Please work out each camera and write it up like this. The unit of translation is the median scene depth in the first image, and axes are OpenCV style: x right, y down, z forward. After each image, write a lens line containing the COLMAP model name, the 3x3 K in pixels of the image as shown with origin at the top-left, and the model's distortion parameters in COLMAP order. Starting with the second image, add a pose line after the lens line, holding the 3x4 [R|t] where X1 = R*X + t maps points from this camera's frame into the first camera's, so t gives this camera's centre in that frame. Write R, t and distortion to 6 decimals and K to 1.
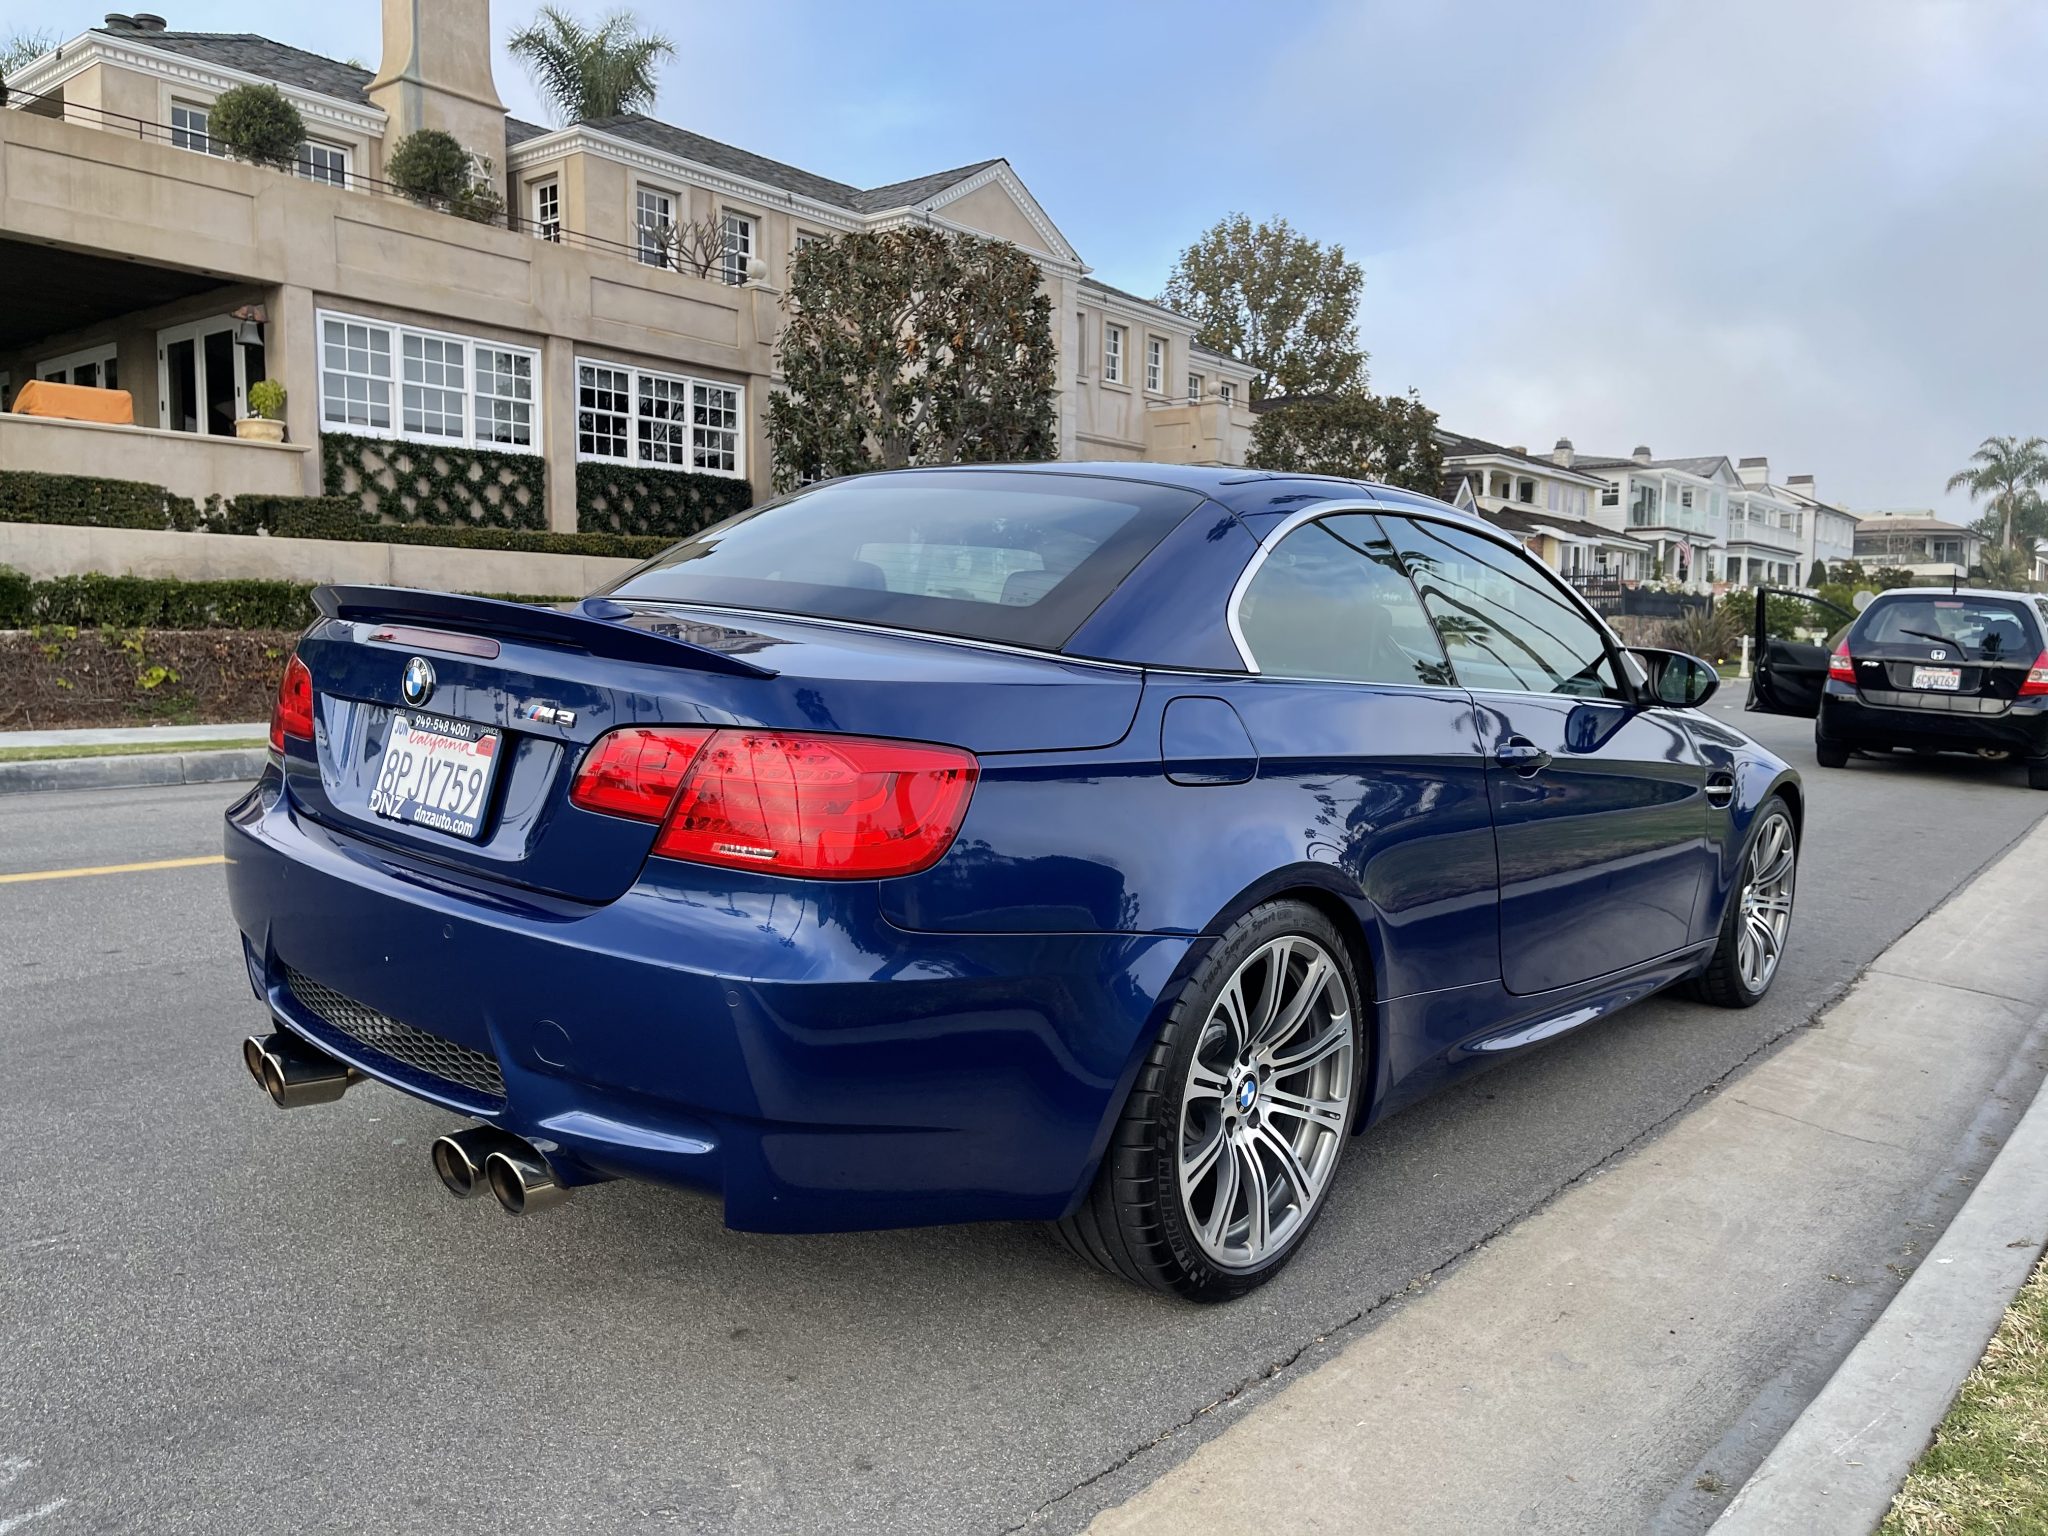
lens RADIAL K [[1550.6, 0, 1015.9], [0, 1550.6, 749.4], [0, 0, 1]] dist [0.080950, -0.100841]
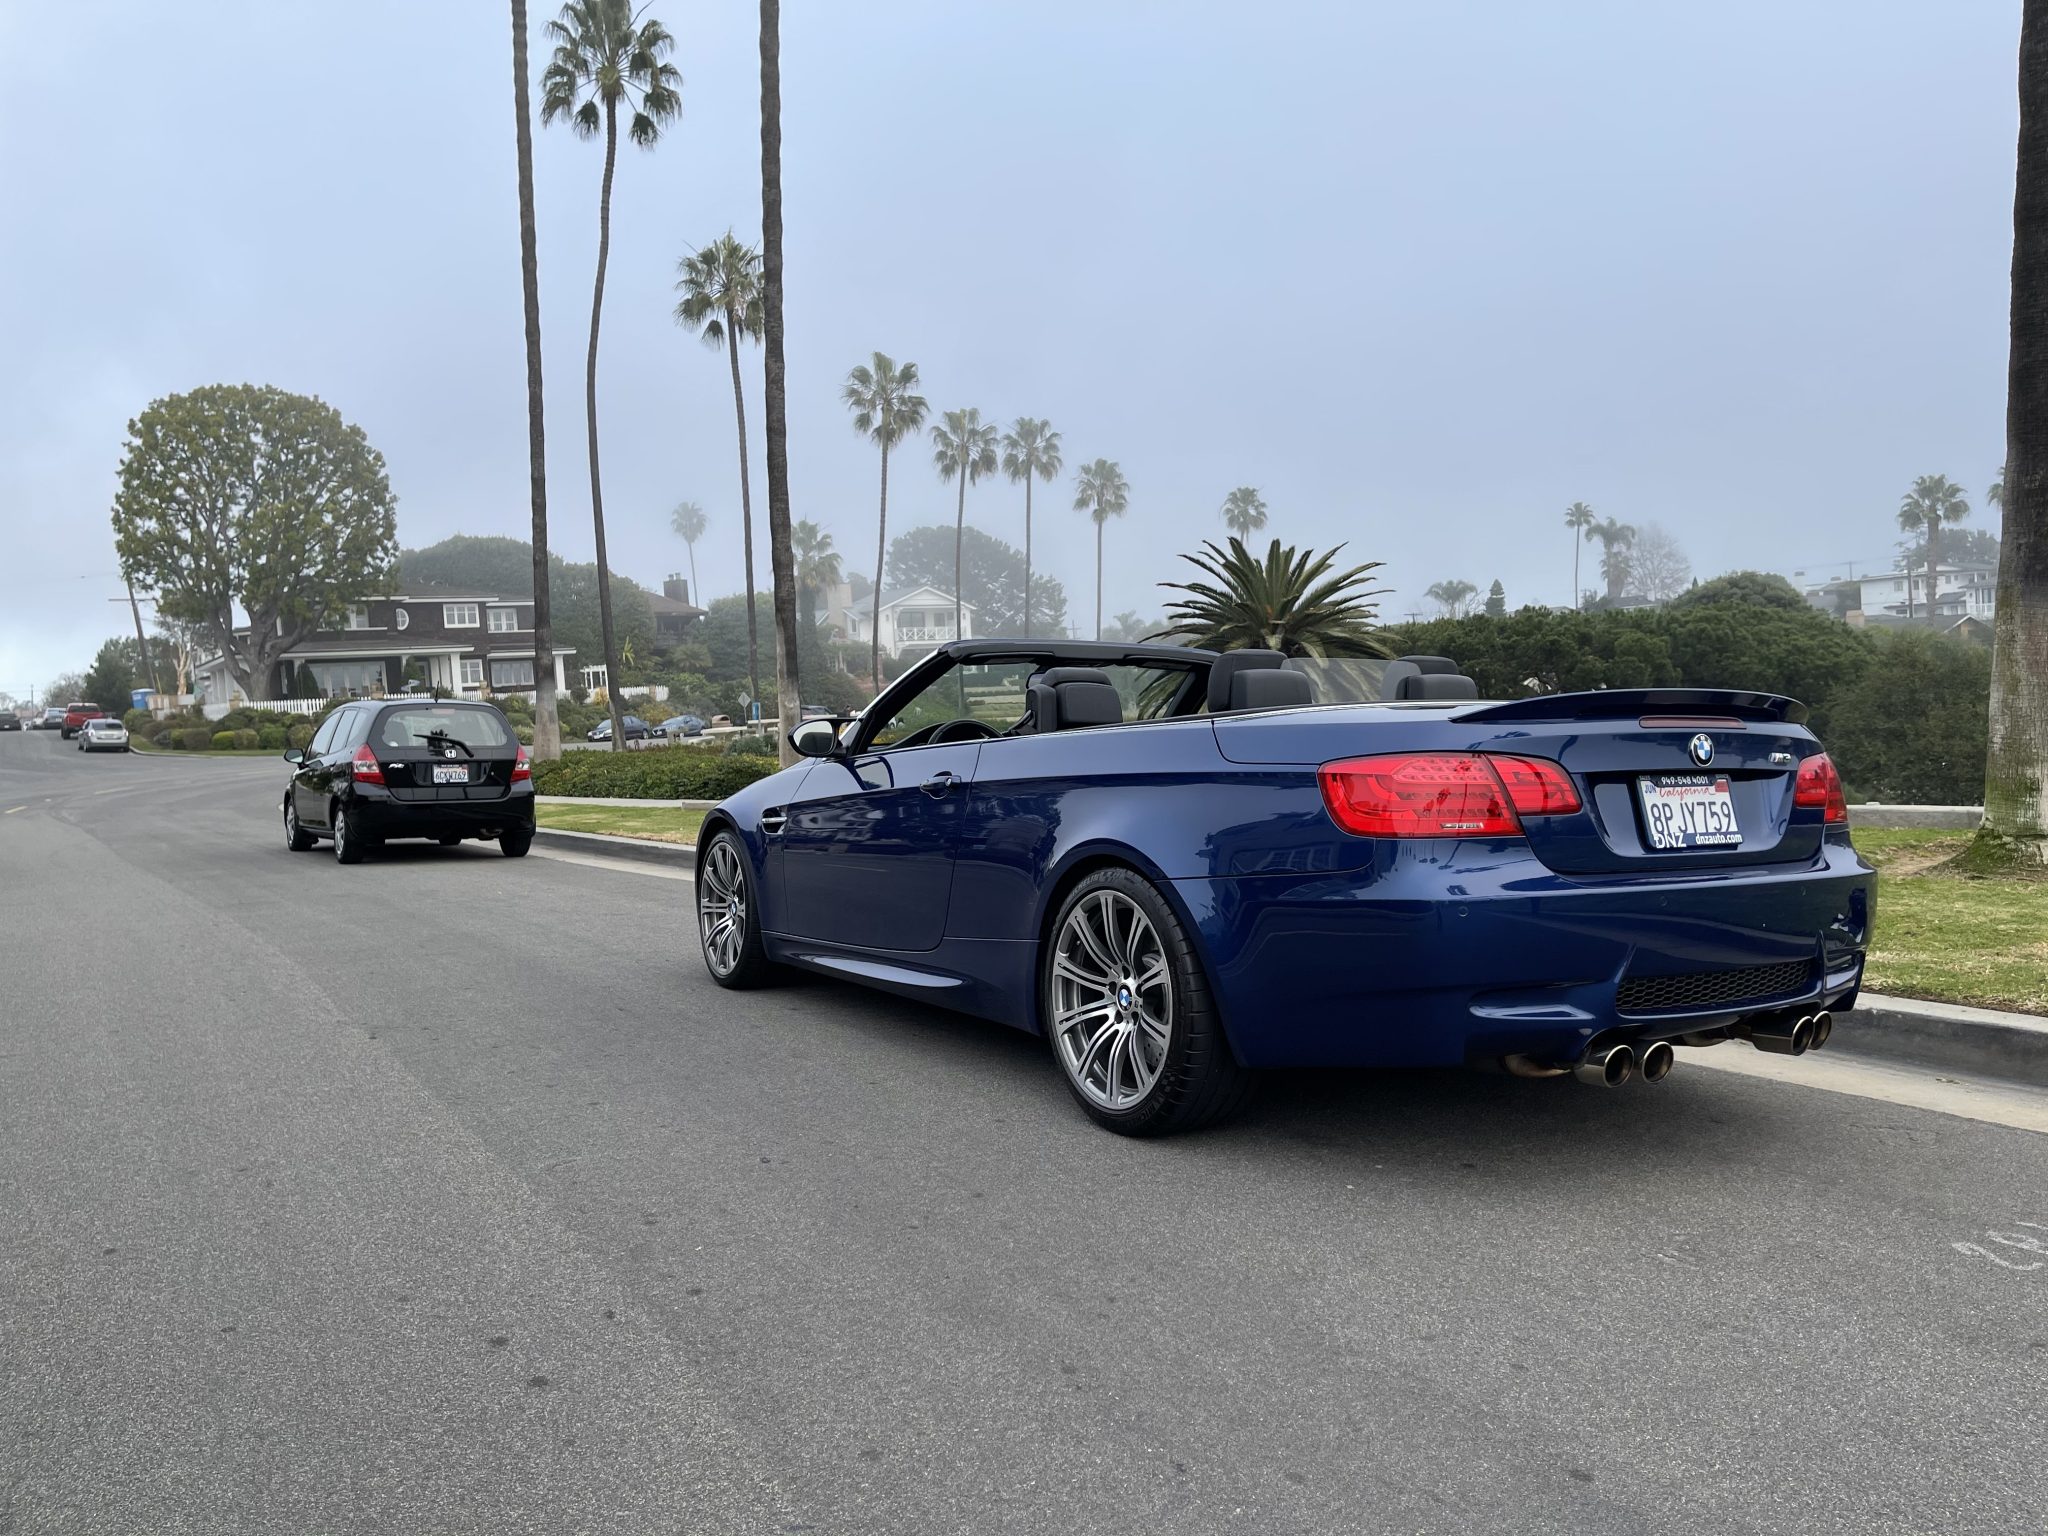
lens RADIAL K [[1550.6, 0, 1026.0], [0, 1550.6, 767.1], [0, 0, 1]] dist [0.080950, -0.100841]
pose [[0.318657, -0.069074, 0.945350, -0.081401], [0.127343, 0.991419, 0.029516, -0.006232], [-0.939277, 0.110978, 0.324719, 0.045321]]
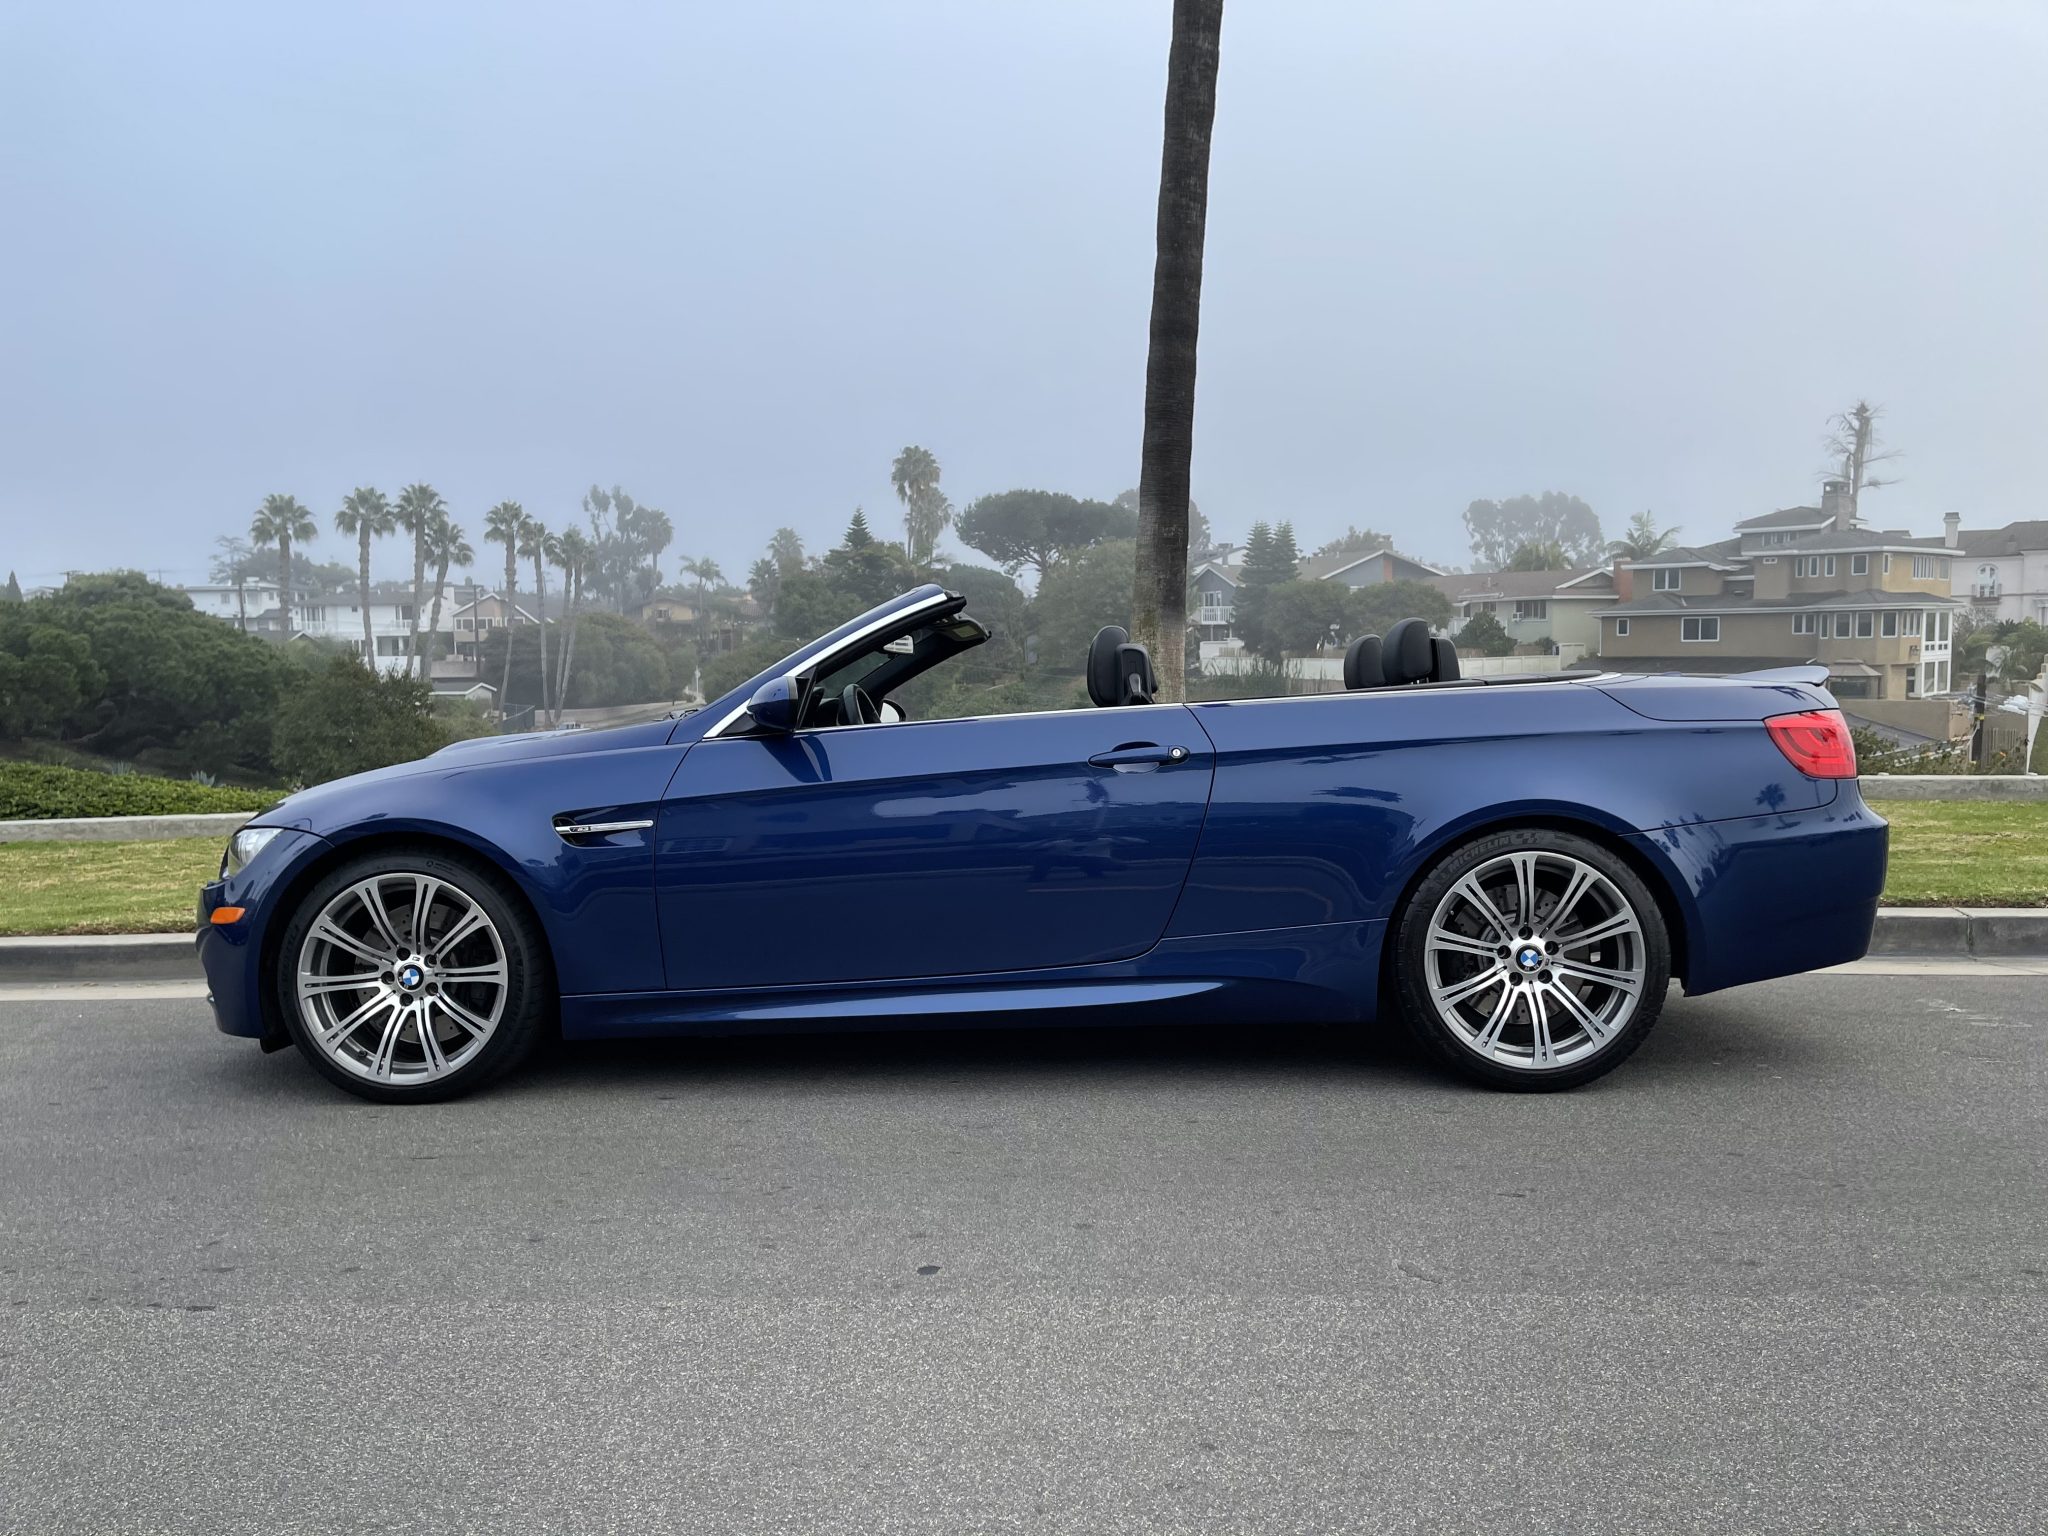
lens RADIAL K [[1550.6, 0, 1027.6], [0, 1550.6, 770.4], [0, 0, 1]] dist [0.080950, -0.100841]
pose [[-0.628325, -0.060657, 0.775583, -0.055309], [0.064176, 0.989516, 0.129379, -0.012061], [-0.775300, 0.131066, -0.617845, 0.122640]]
